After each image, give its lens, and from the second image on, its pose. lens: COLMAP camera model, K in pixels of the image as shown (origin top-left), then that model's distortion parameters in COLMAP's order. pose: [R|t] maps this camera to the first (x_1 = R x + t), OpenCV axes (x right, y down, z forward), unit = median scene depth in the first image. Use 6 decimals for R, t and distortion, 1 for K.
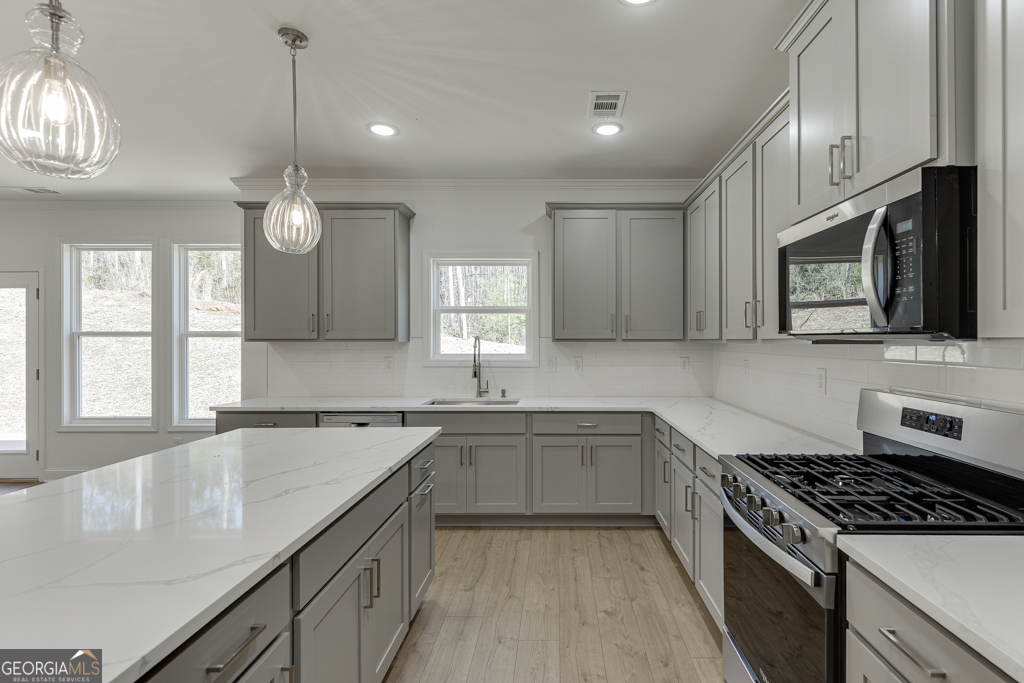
lens RADIAL K [[468.1, 0, 551.9], [0, 468.1, 338.1], [0, 0, 1]] dist [0.004230, -0.001967]
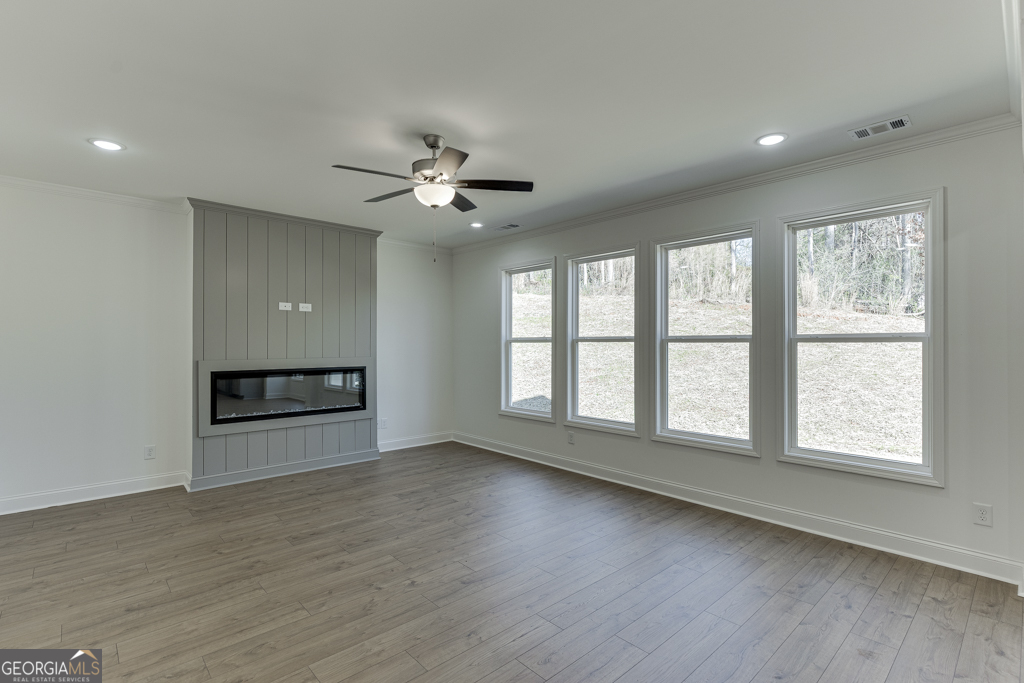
lens RADIAL K [[471.3, 0, 519.0], [0, 471.3, 343.7], [0, 0, 1]] dist [-0.008084, -0.000237]
pose [[0.685805, 0.002107, -0.727782, -1.891289], [-0.000945, 0.999998, 0.002005, -0.000628], [0.727785, -0.000687, 0.685805, 0.013369]]
